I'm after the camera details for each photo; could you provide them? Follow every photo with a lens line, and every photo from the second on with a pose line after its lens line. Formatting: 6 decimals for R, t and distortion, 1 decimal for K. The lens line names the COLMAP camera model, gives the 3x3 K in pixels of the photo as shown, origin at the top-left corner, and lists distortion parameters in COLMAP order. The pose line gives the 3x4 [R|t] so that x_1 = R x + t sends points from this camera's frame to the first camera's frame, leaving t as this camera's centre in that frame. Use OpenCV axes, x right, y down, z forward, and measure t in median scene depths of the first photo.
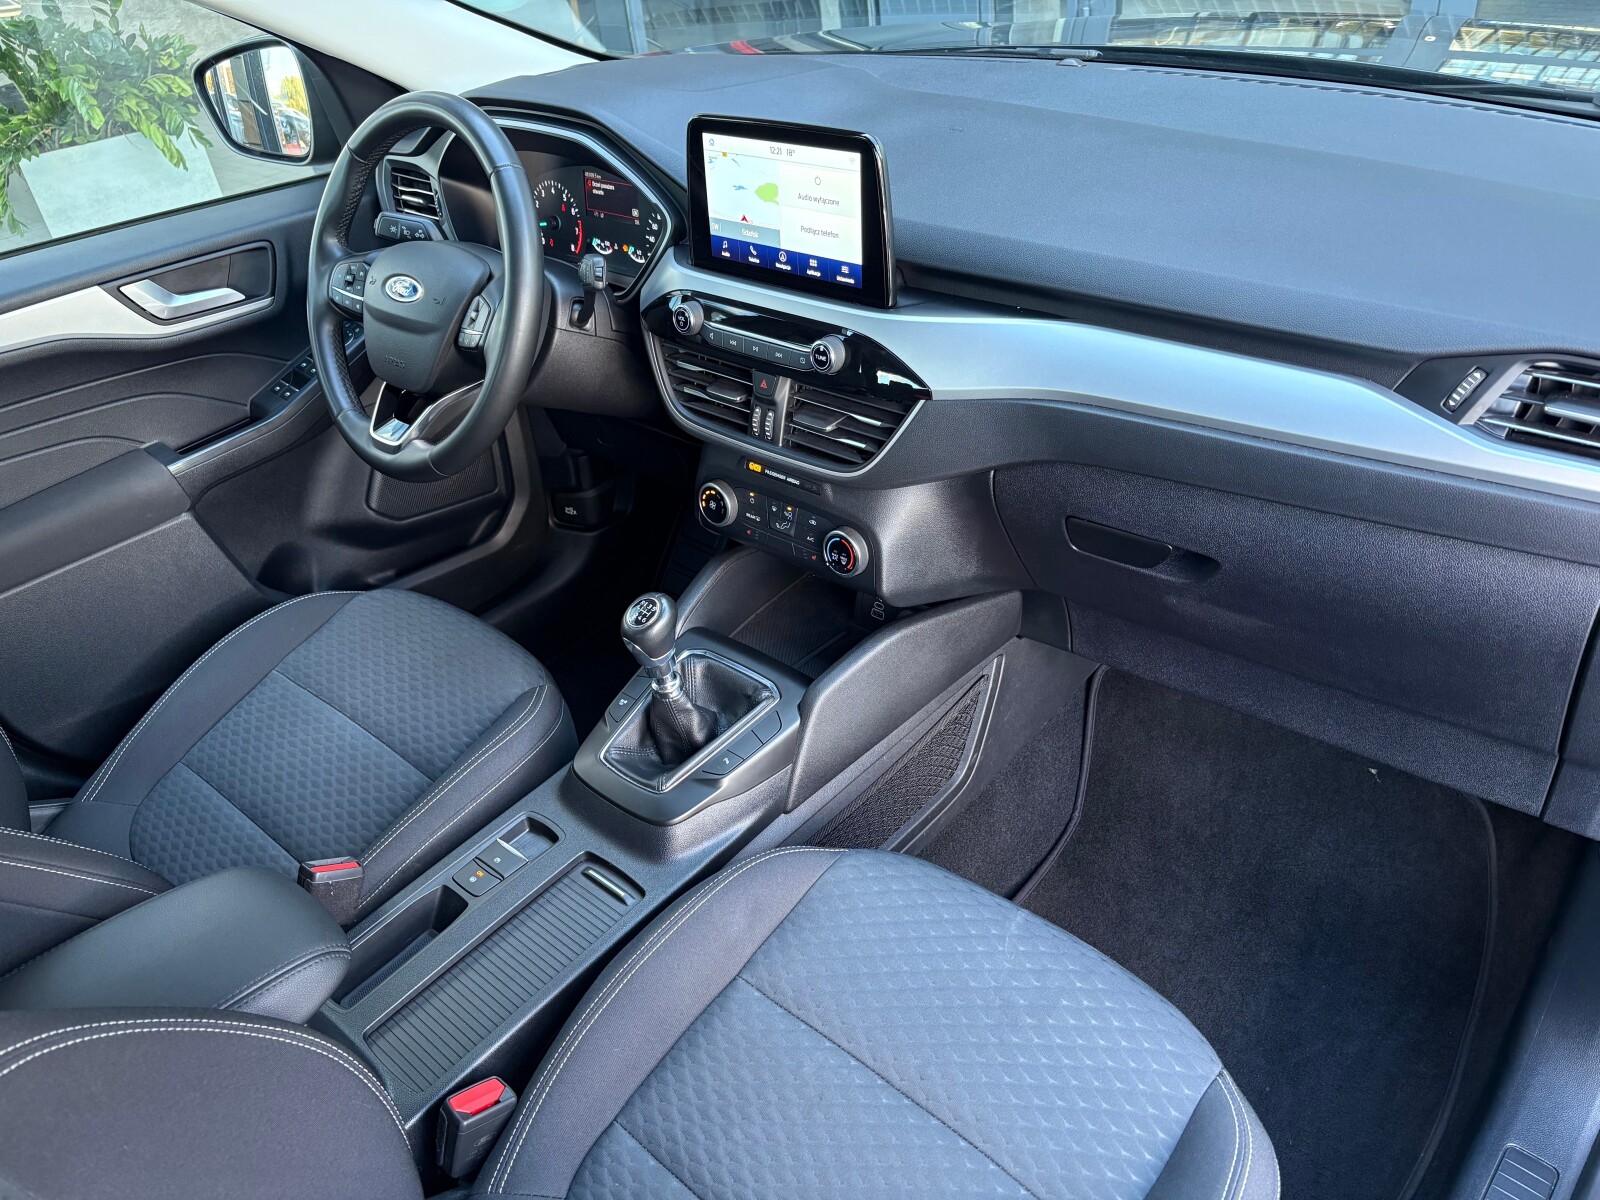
lens RADIAL K [[1210.2, 0, 797.2], [0, 1210.2, 632.2], [0, 0, 1]] dist [0.001068, -0.166042]
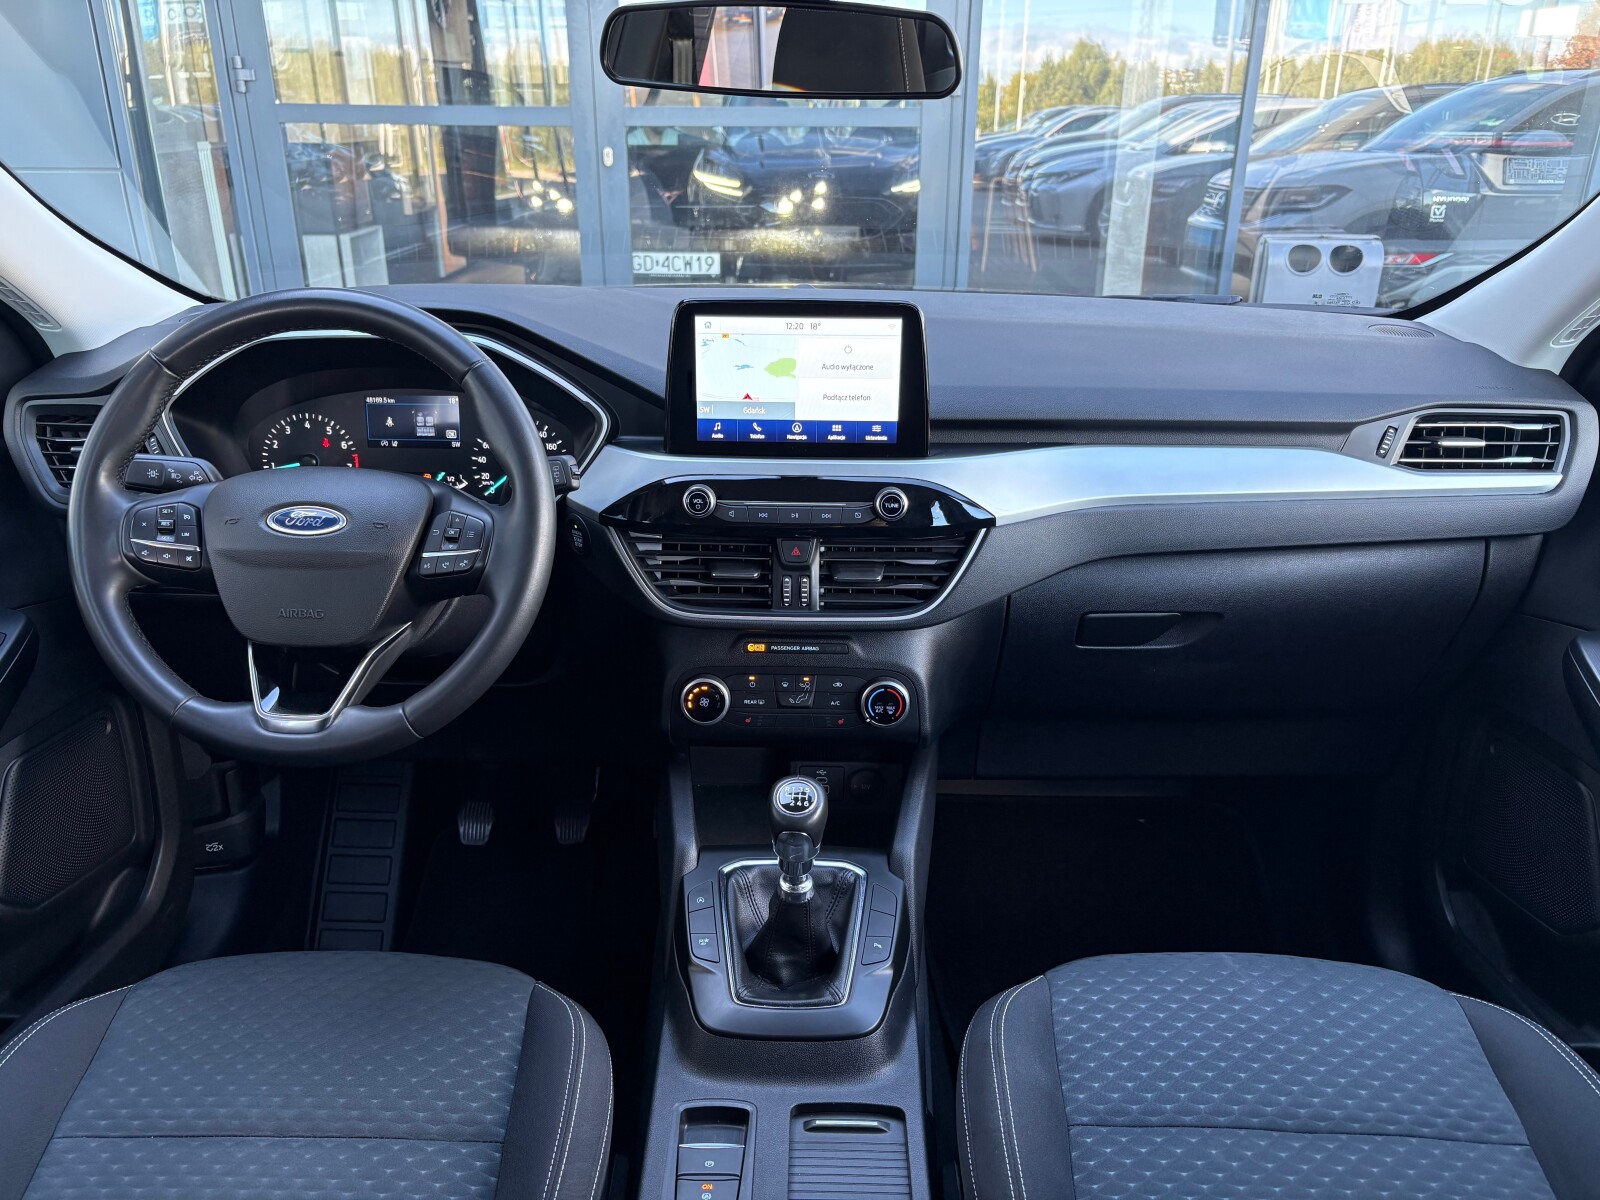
lens RADIAL K [[1216.6, 0, 800.0], [0, 1216.6, 600.0], [0, 0, 1]] dist [0.037198, -0.037781]
pose [[0.749922, -0.148569, 0.644628, -0.679885], [0.319682, 0.934508, -0.156521, -0.010434], [-0.579156, 0.323454, 0.748302, 0.263576]]
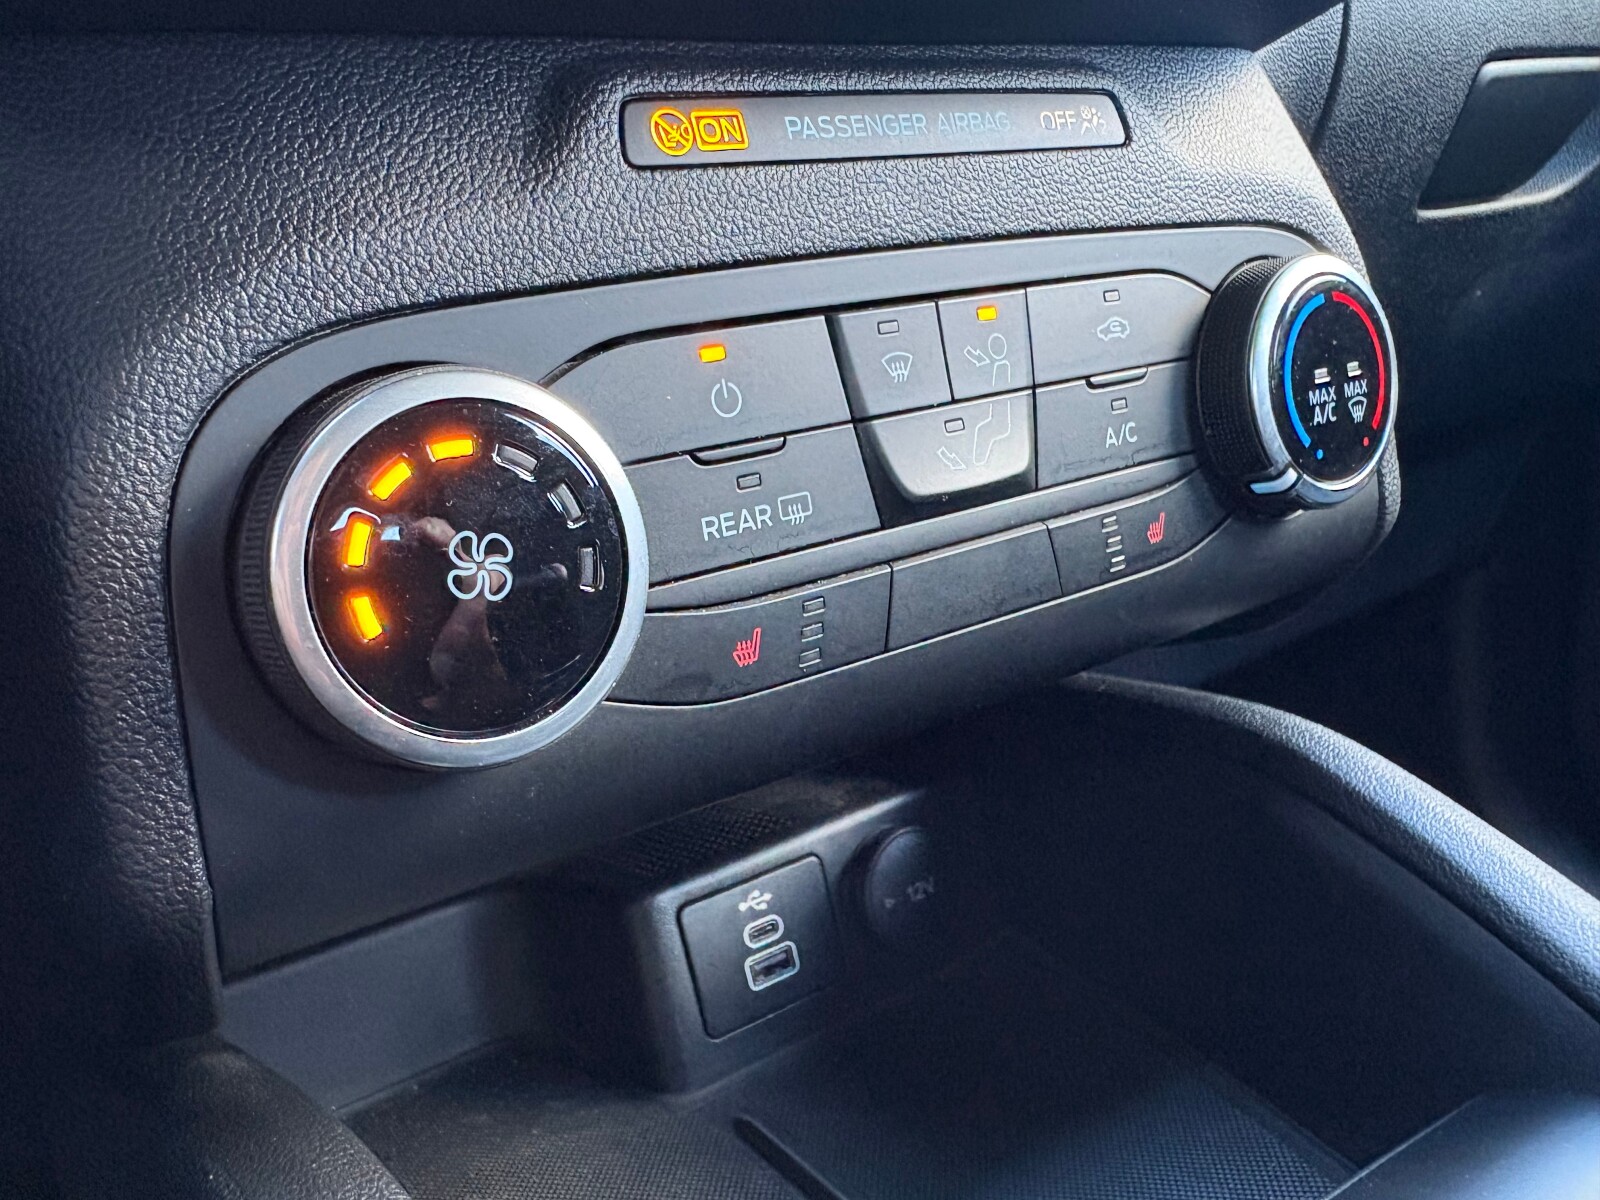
lens RADIAL K [[1311.2, 0, 800.0], [0, 1311.2, 600.0], [0, 0, 1]] dist [-0.000670, -0.000231]
pose [[0.207821, -0.219497, 0.953222, -0.204467], [0.596728, 0.800608, 0.054257, -0.102927], [-0.775066, 0.557538, 0.297363, 1.059954]]
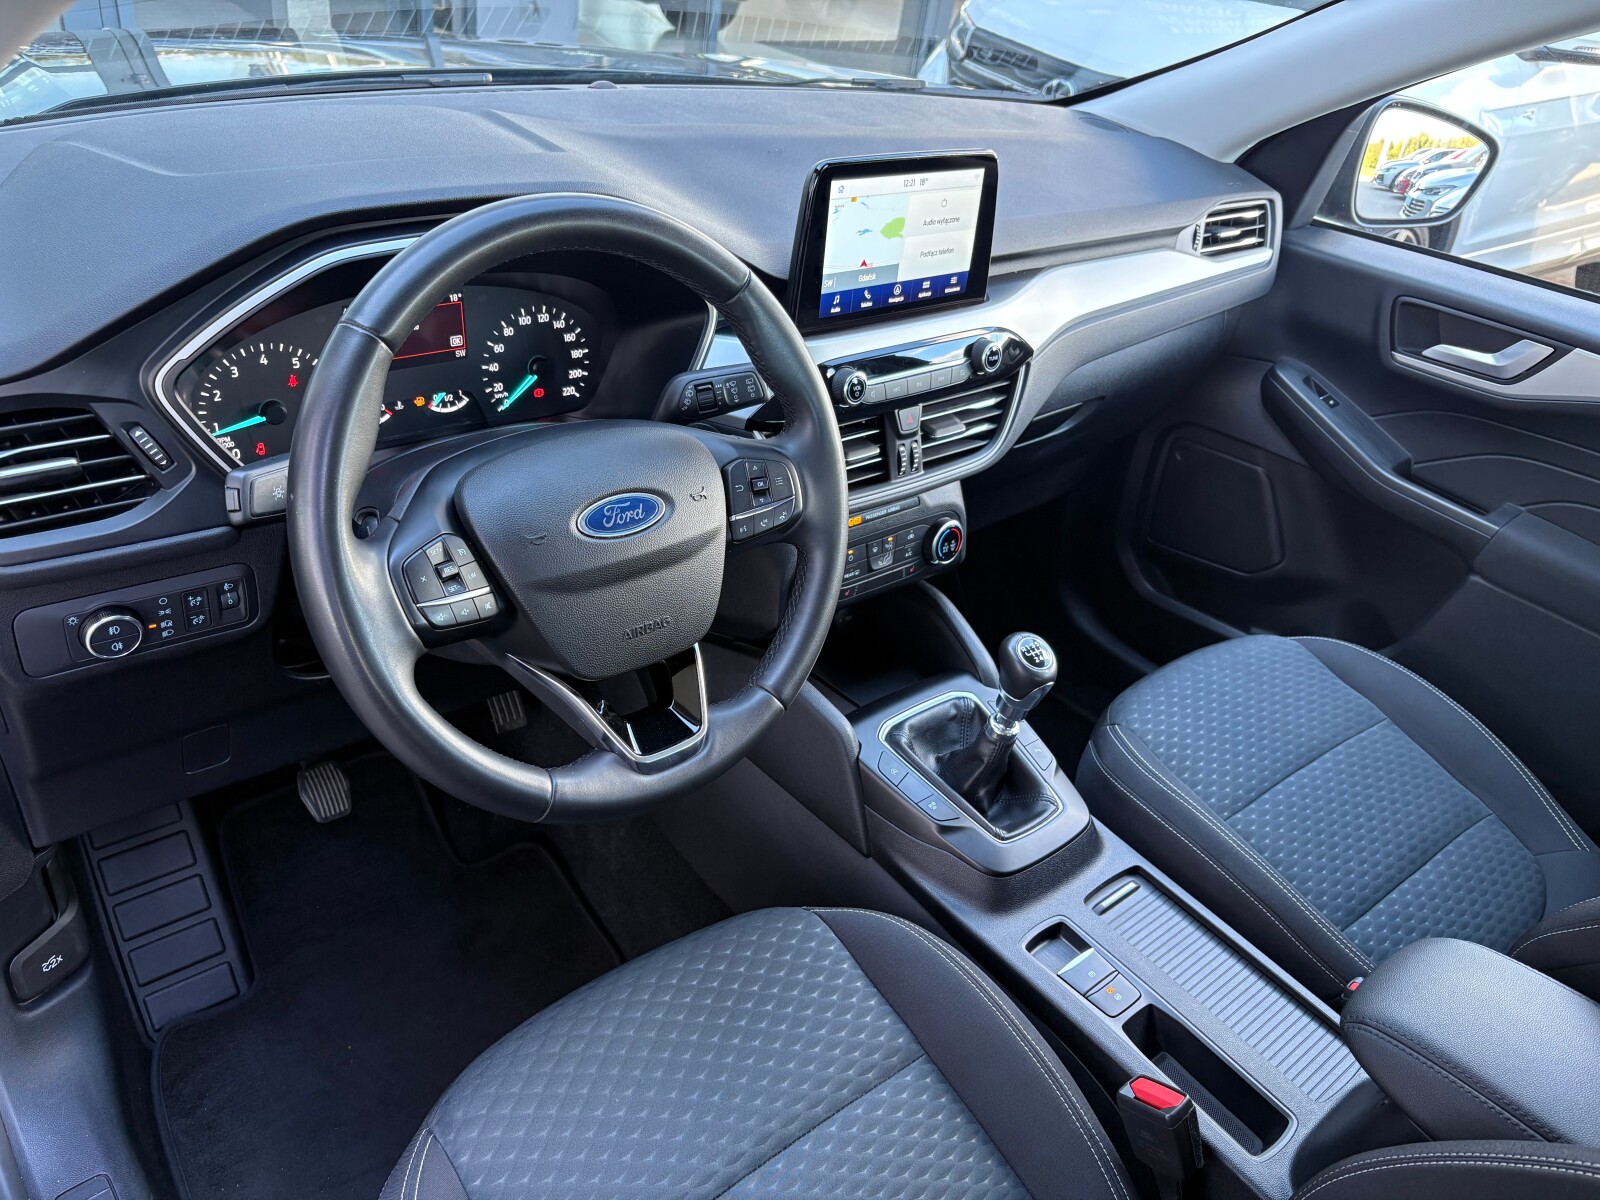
lens RADIAL K [[1222.2, 0, 800.0], [0, 1222.2, 600.0], [0, 0, 1]] dist [0.028471, -0.087773]
pose [[0.115765, -0.441704, 0.889661, -0.994253], [0.459038, 0.818086, 0.346438, -0.472708], [-0.880842, 0.368282, 0.297464, 0.842093]]
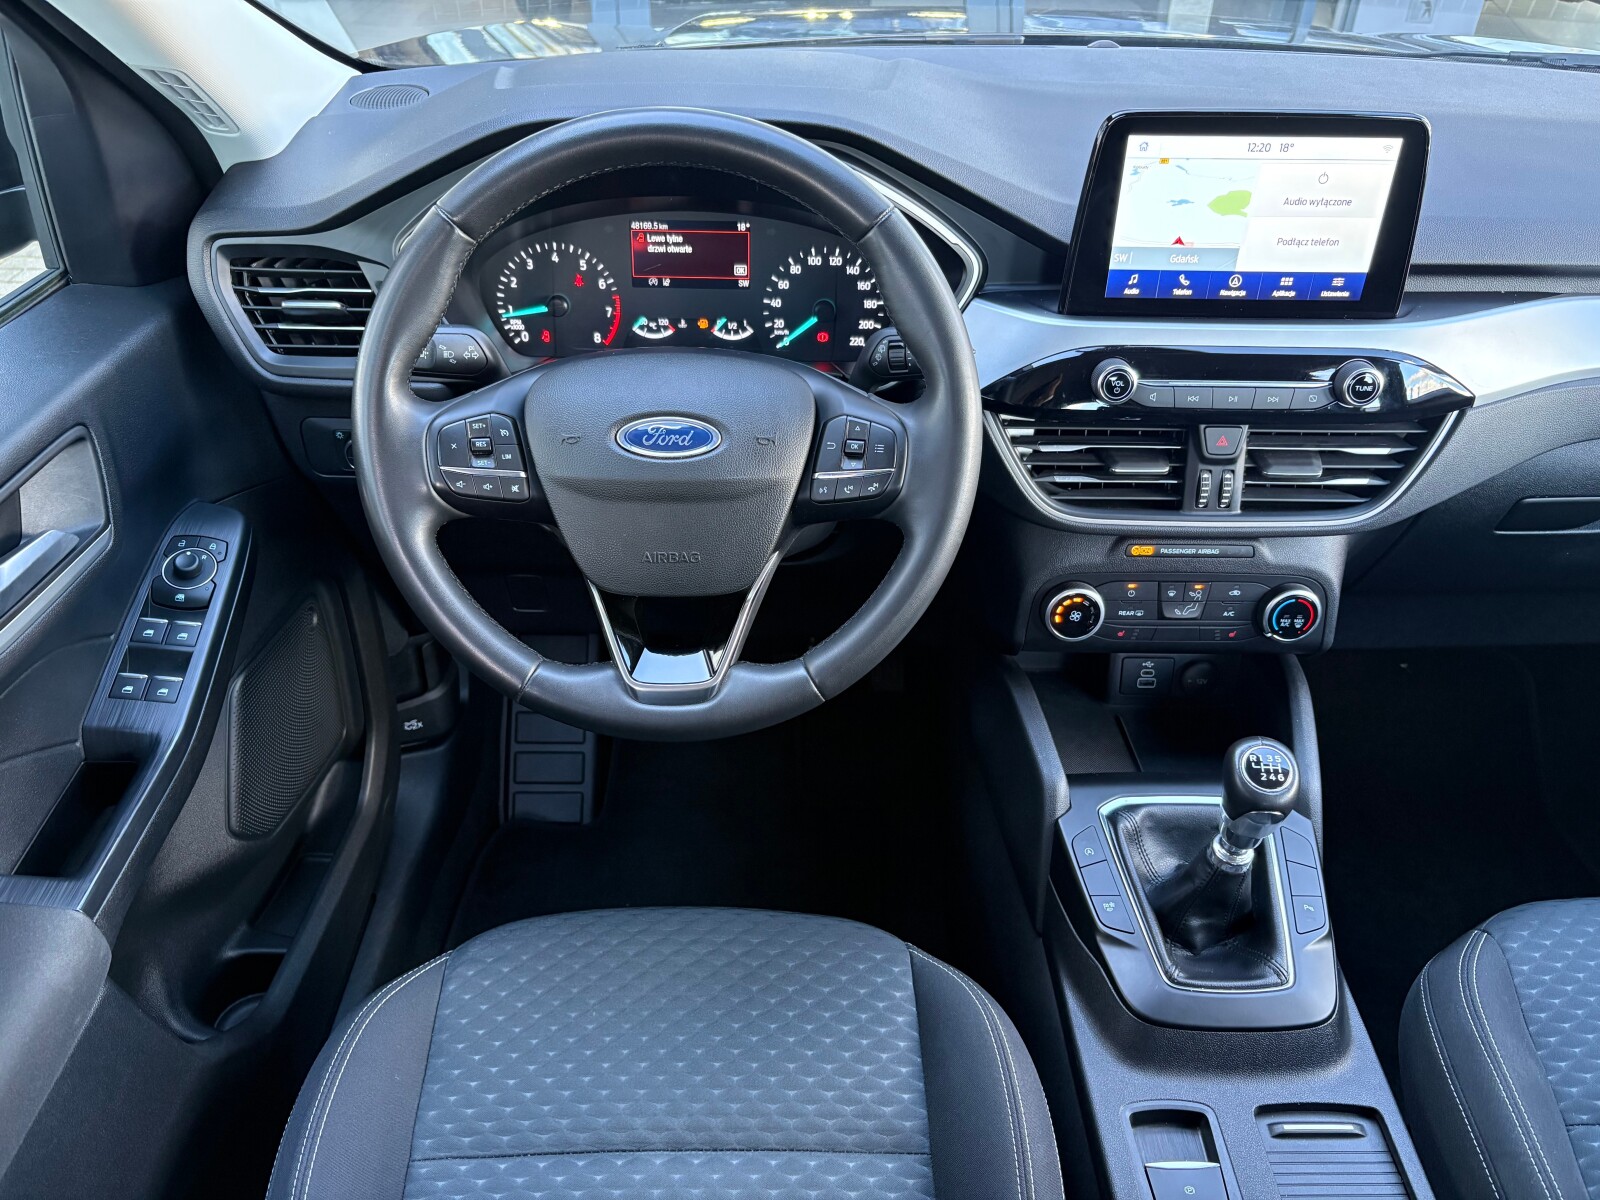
lens RADIAL K [[1231.5, 0, 800.0], [0, 1231.5, 600.0], [0, 0, 1]] dist [0.047138, -0.083908]
pose [[0.730801, -0.299704, 0.613275, -0.762905], [0.325507, 0.942731, 0.072822, -0.258041], [-0.599979, 0.146407, 0.786505, 0.545871]]
